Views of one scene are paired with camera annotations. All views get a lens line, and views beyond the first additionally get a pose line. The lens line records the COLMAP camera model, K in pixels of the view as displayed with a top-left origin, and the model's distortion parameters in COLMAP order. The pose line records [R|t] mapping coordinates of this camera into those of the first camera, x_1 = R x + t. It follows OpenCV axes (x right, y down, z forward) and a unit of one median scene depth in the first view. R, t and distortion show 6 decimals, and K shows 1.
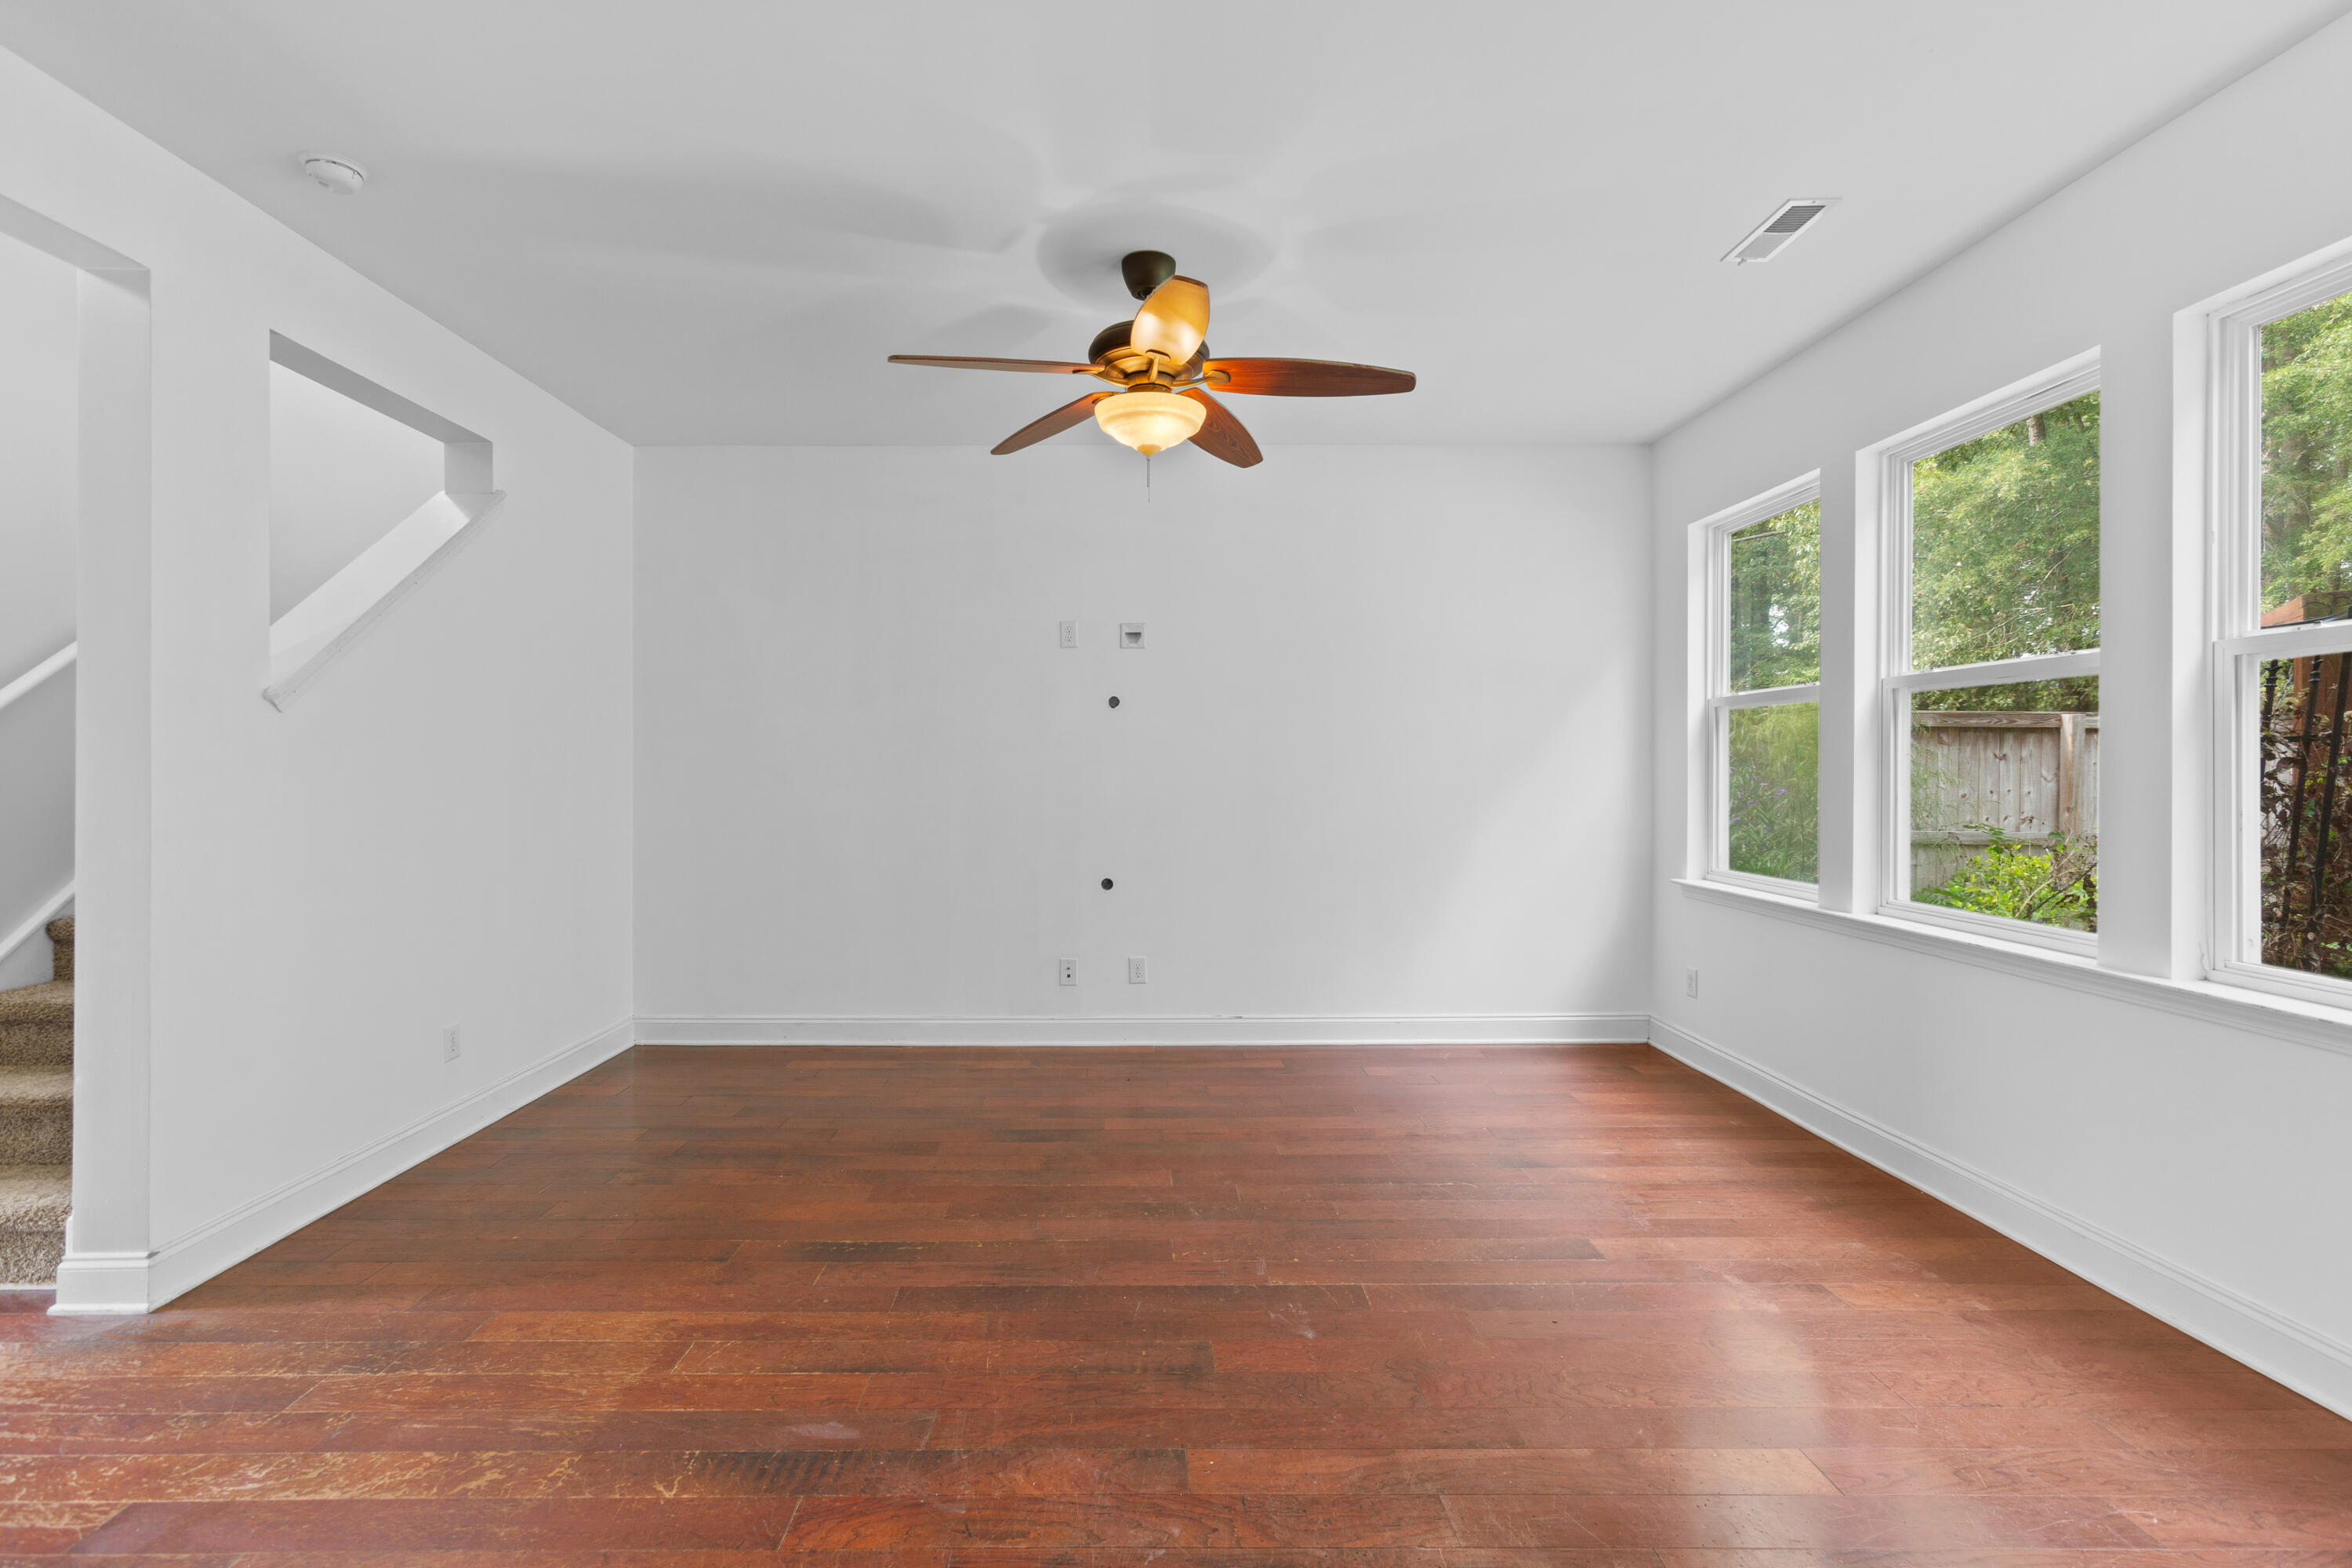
lens RADIAL K [[1051.4, 0, 1172.3], [0, 1051.4, 767.7], [0, 0, 1]] dist [0.000729, -0.000011]
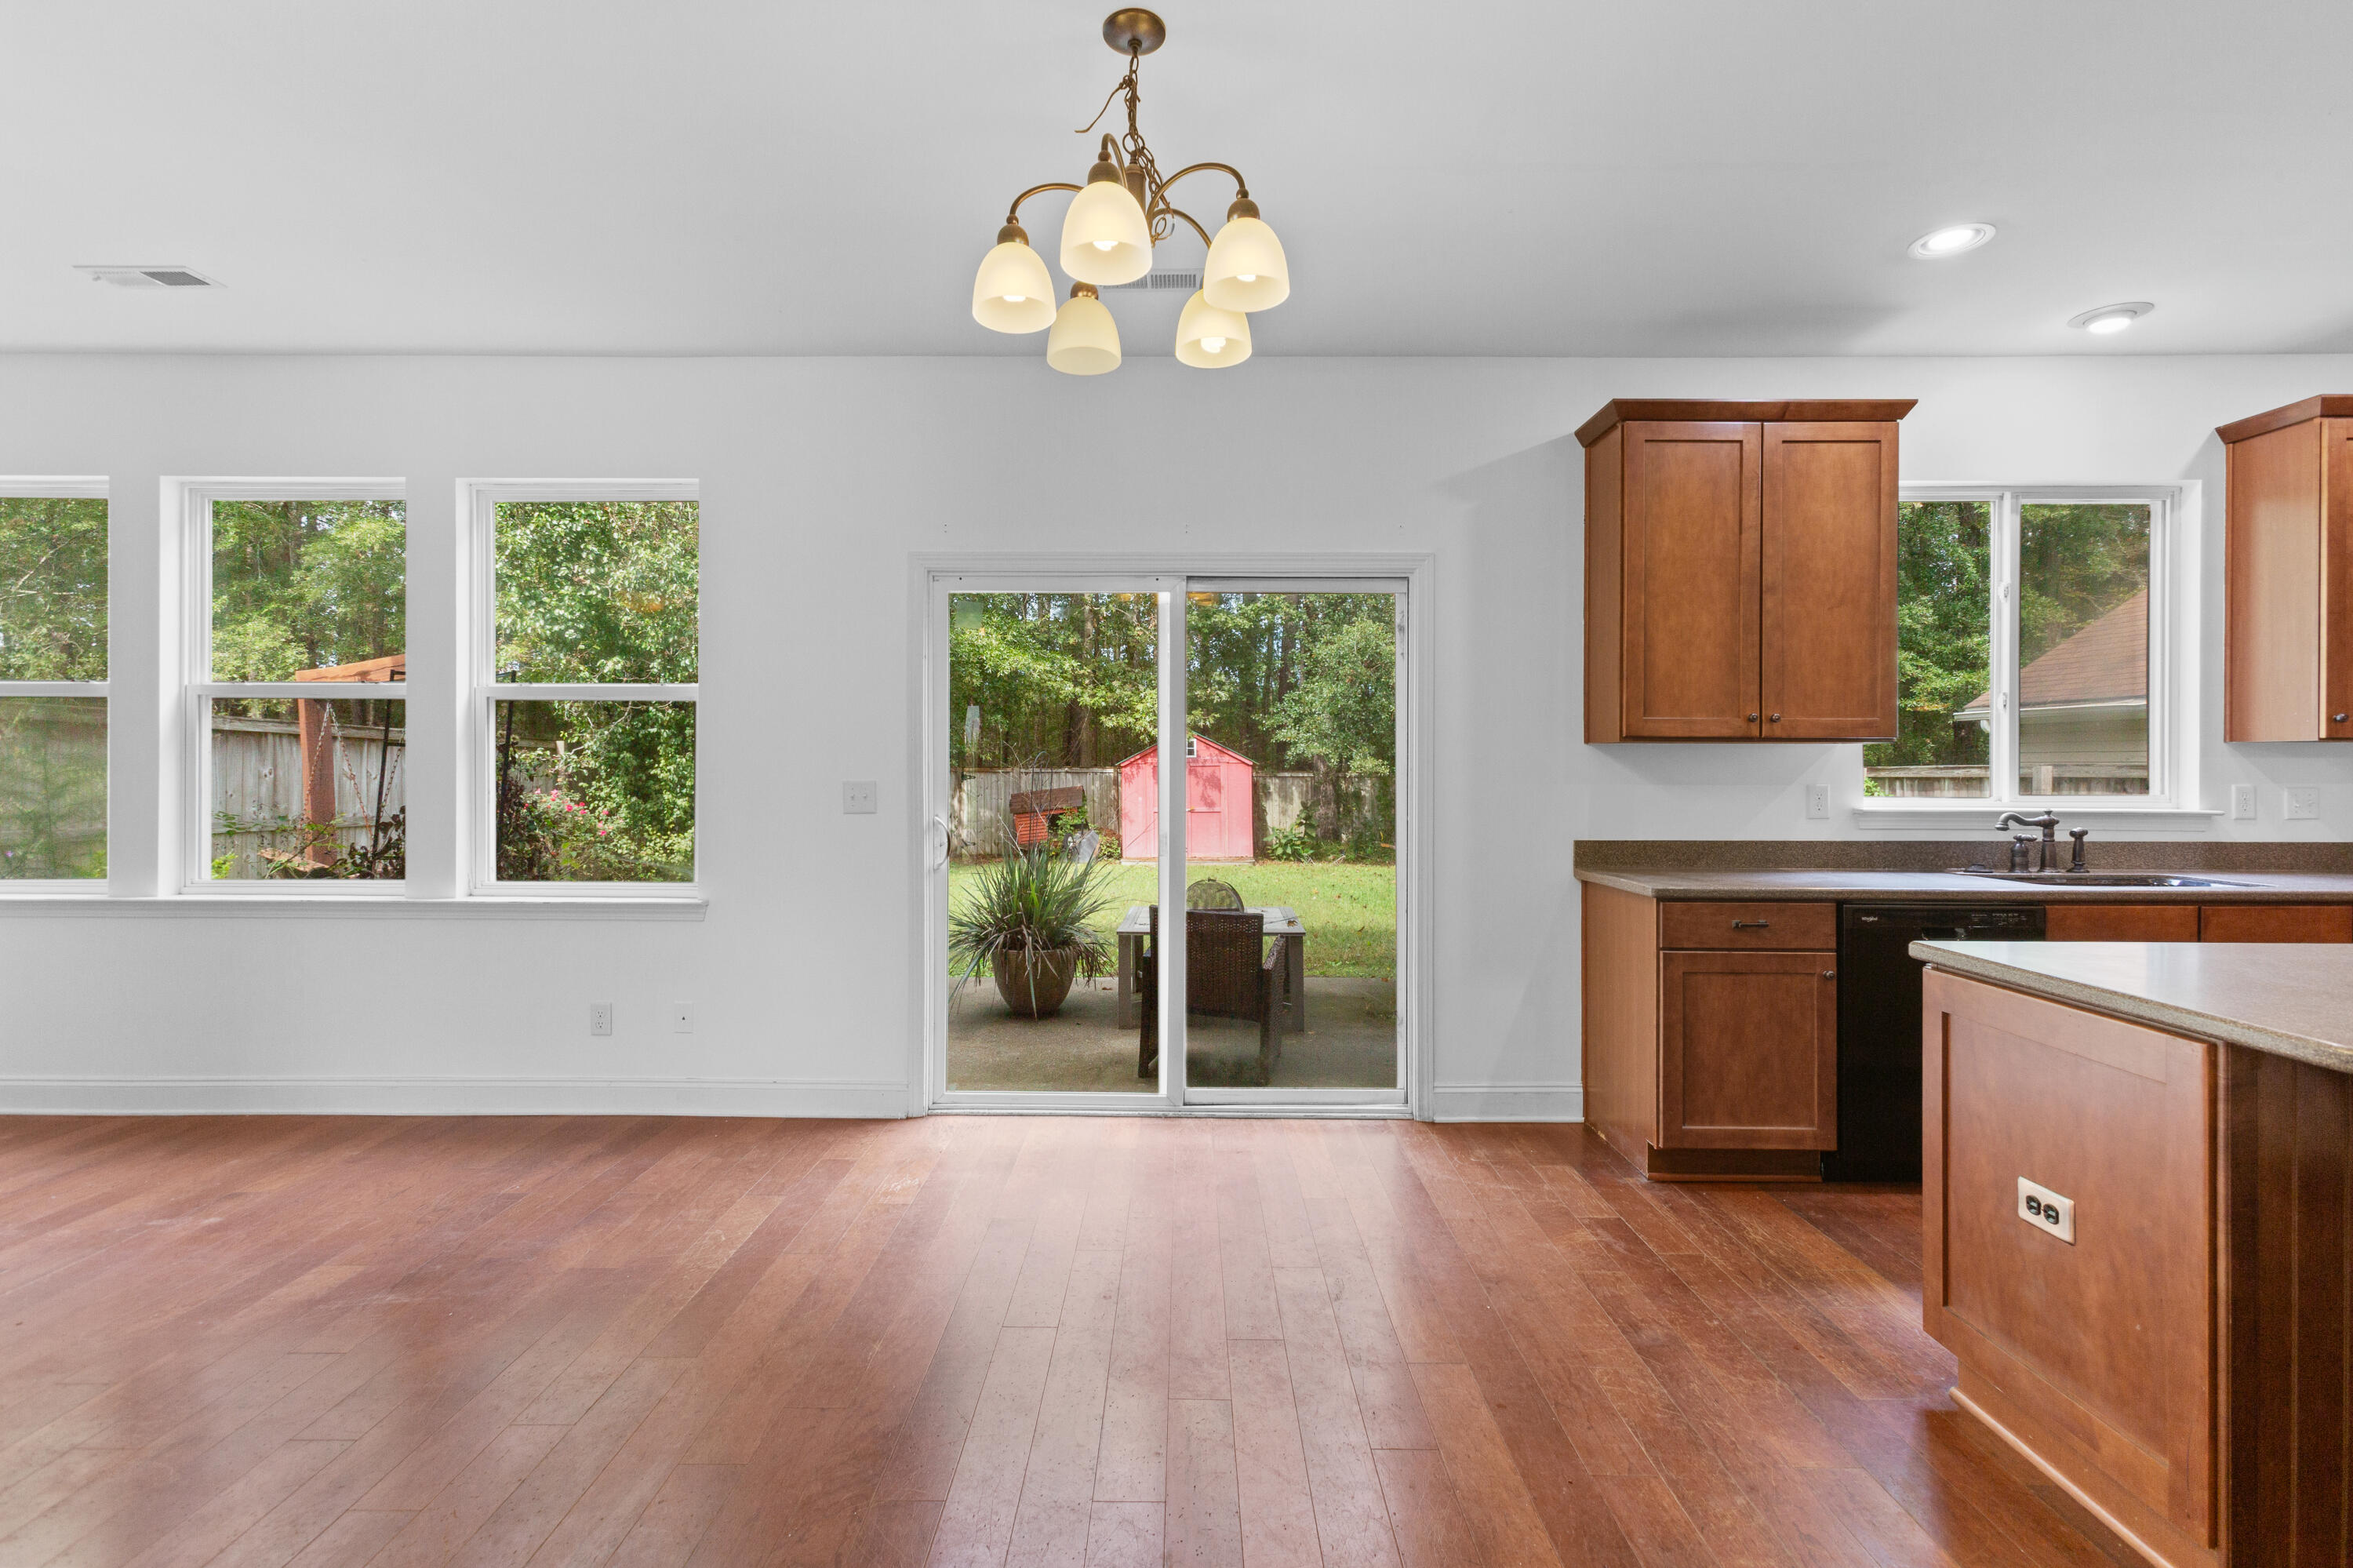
lens RADIAL K [[1041.1, 0, 1167.5], [0, 1041.1, 765.2], [0, 0, 1]] dist [-0.020004, 0.013127]
pose [[0.007737, 0.000298, 0.999970, -0.542694], [-0.001214, 0.999999, -0.000289, 0.002150], [-0.999969, -0.001212, 0.007737, -0.073220]]
